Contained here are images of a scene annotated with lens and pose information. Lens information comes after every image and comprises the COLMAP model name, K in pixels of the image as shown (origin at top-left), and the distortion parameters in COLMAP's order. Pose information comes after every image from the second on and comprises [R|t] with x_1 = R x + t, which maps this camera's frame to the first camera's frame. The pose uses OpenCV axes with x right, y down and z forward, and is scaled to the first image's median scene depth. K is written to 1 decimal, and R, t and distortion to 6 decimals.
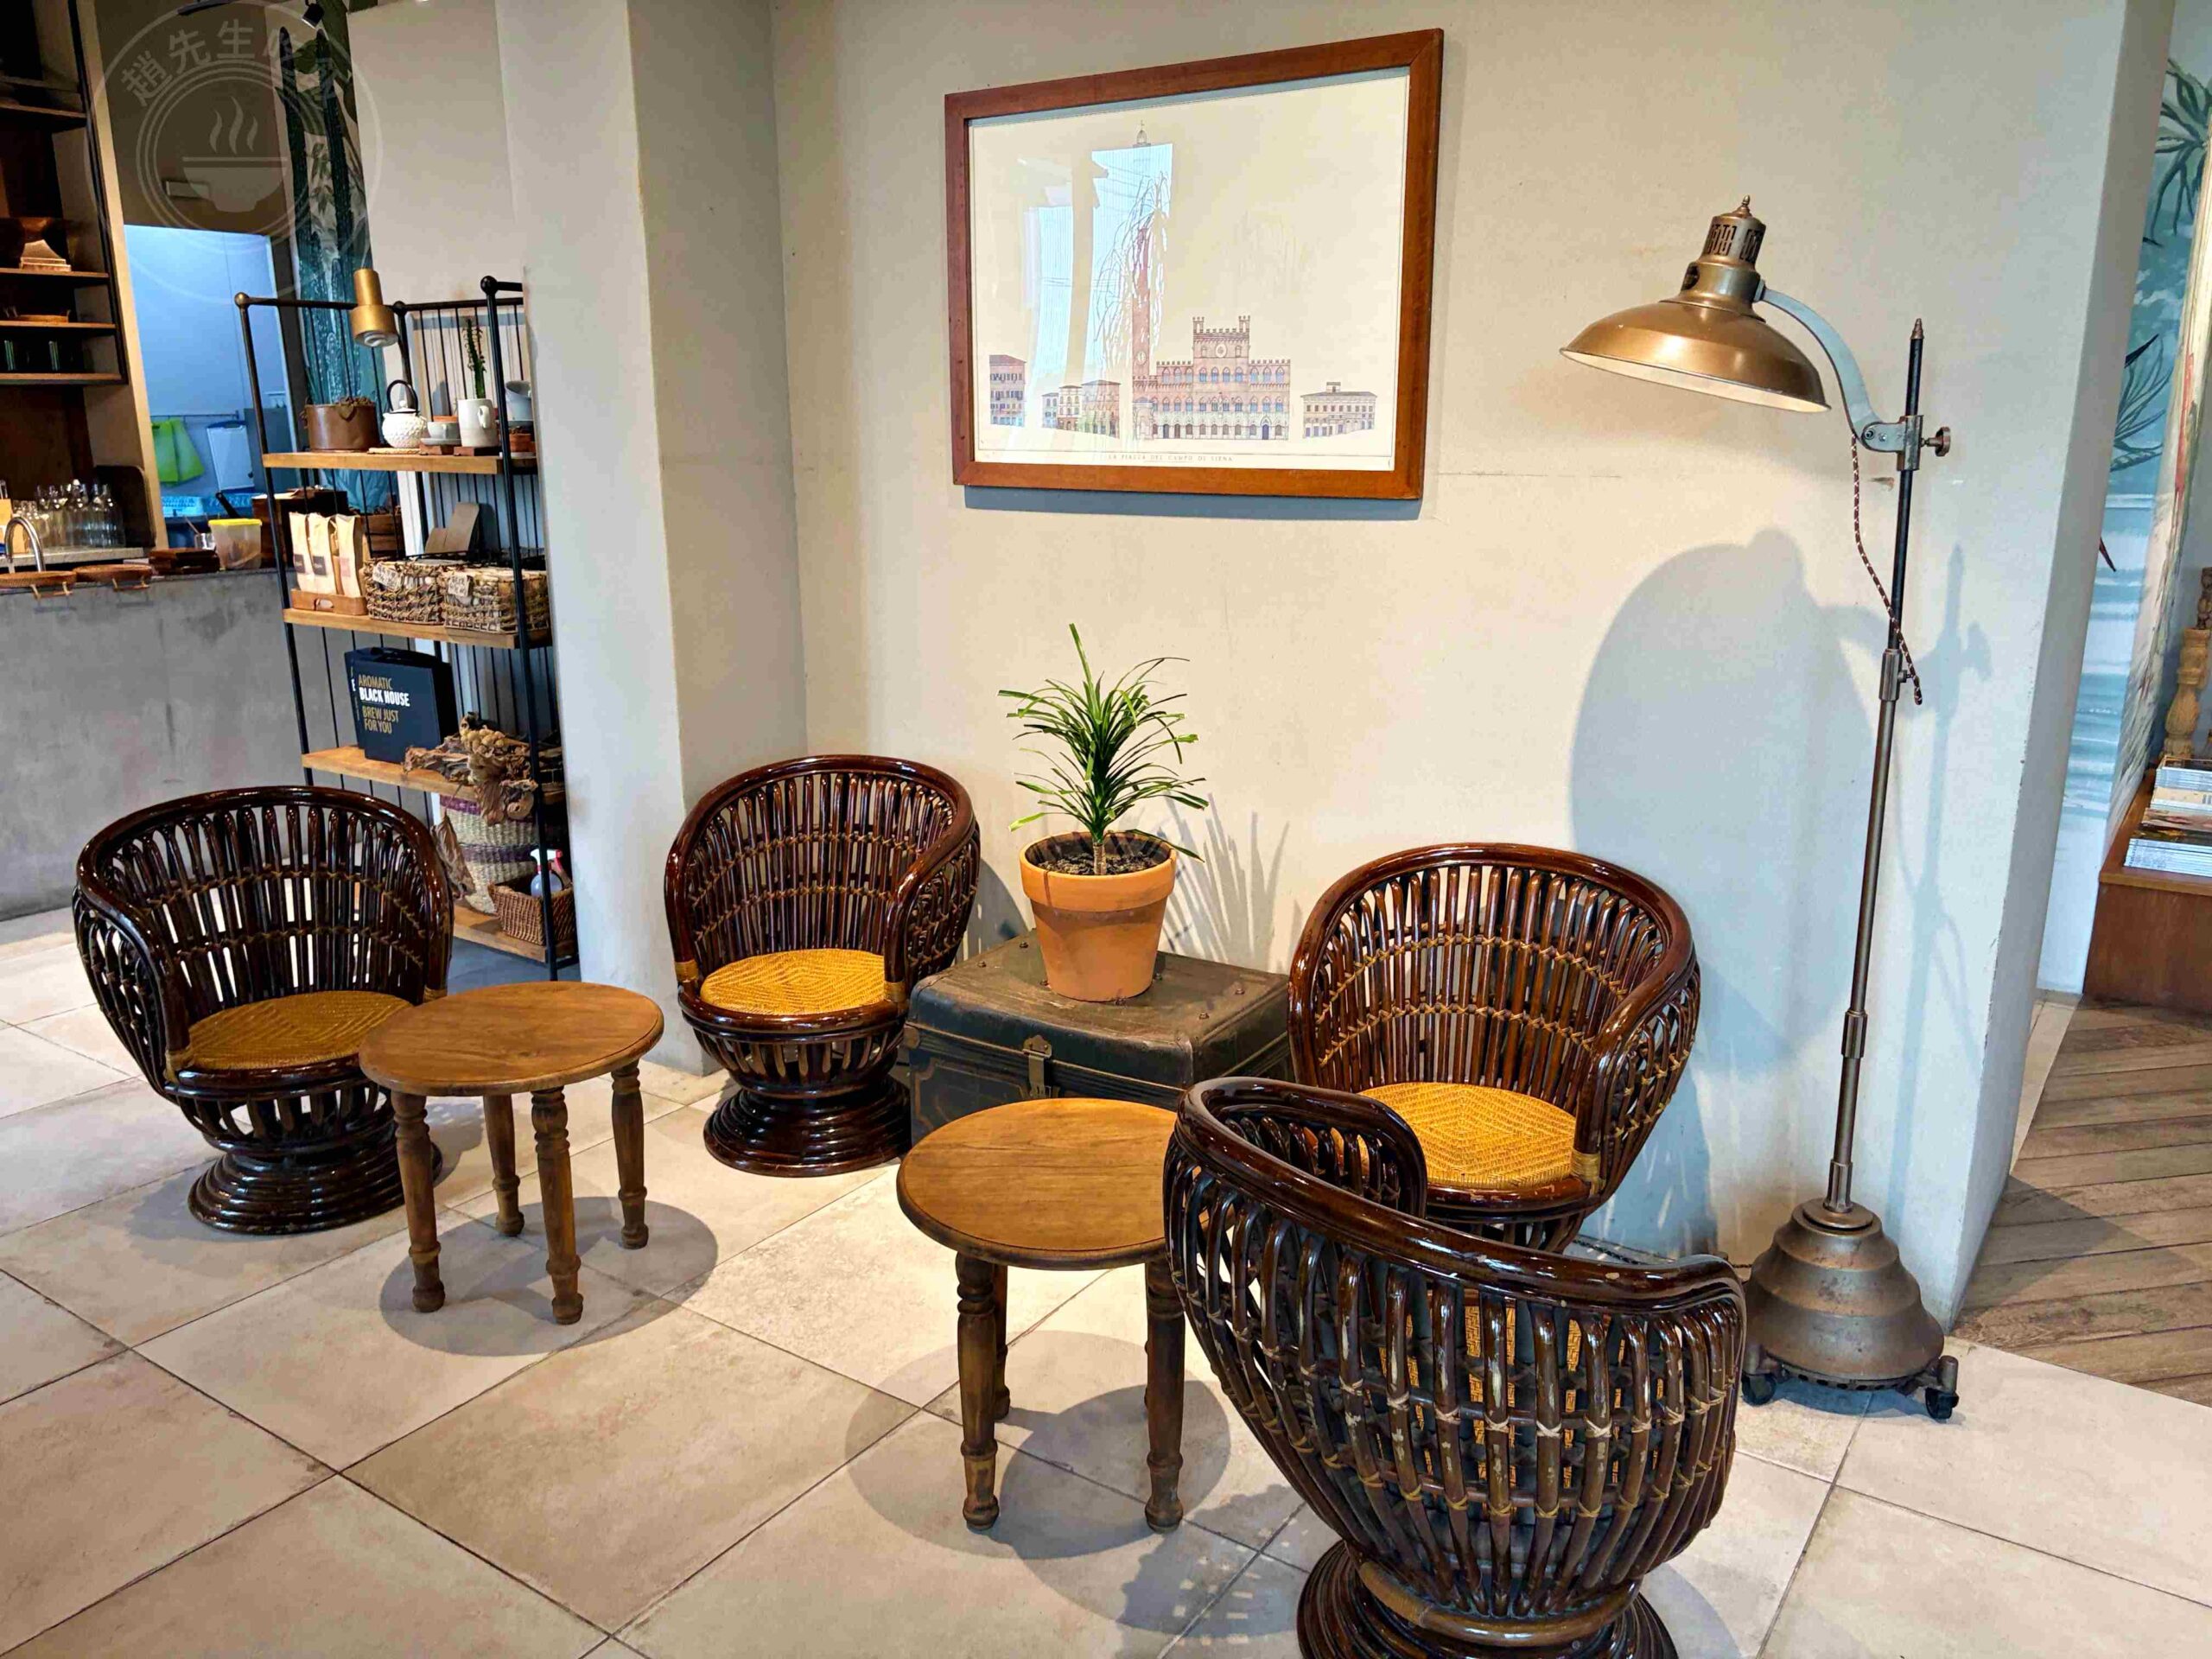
lens RADIAL K [[1681.6, 0, 1105.4], [0, 1681.6, 817.3], [0, 0, 1]] dist [0.062615, -0.064573]
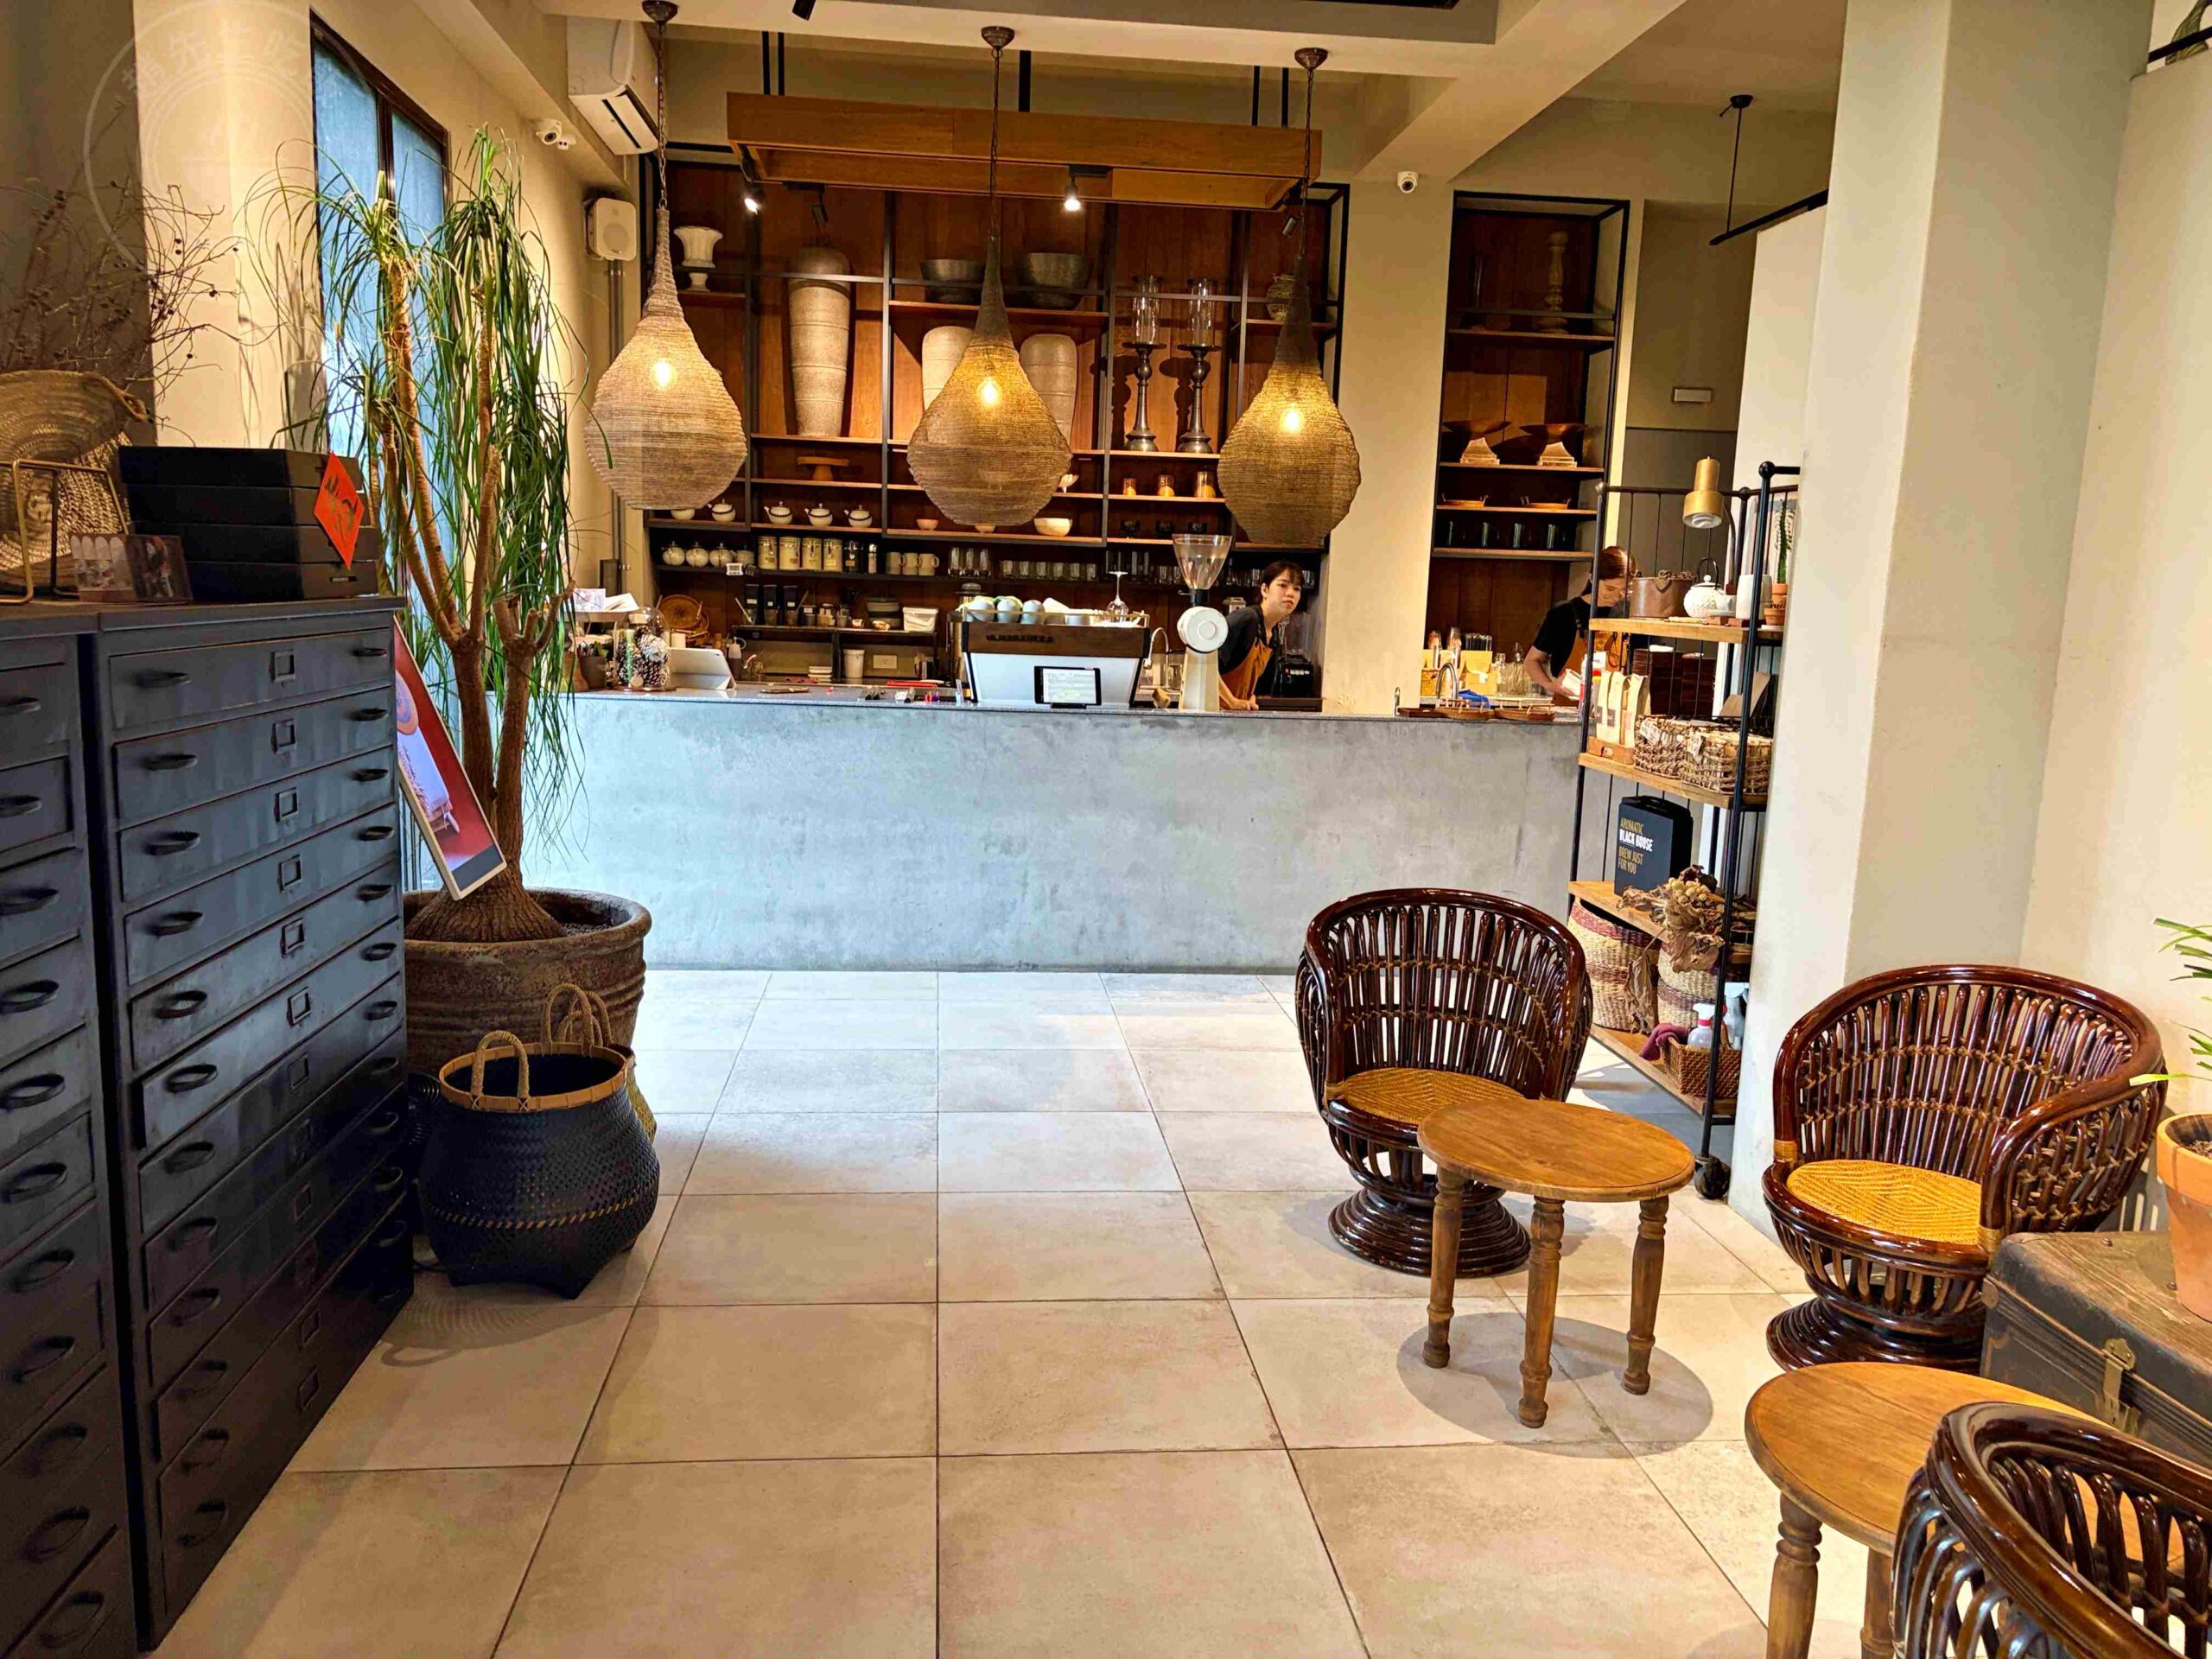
lens RADIAL K [[1674.0, 0, 1106.0], [0, 1674.0, 829.5], [0, 0, 1]] dist [0.004480, 0.001055]
pose [[0.646705, 0.141600, -0.749481, 0.200429], [-0.211800, 0.977311, 0.001888, -0.009495], [0.732744, 0.157519, 0.662023, 0.046540]]
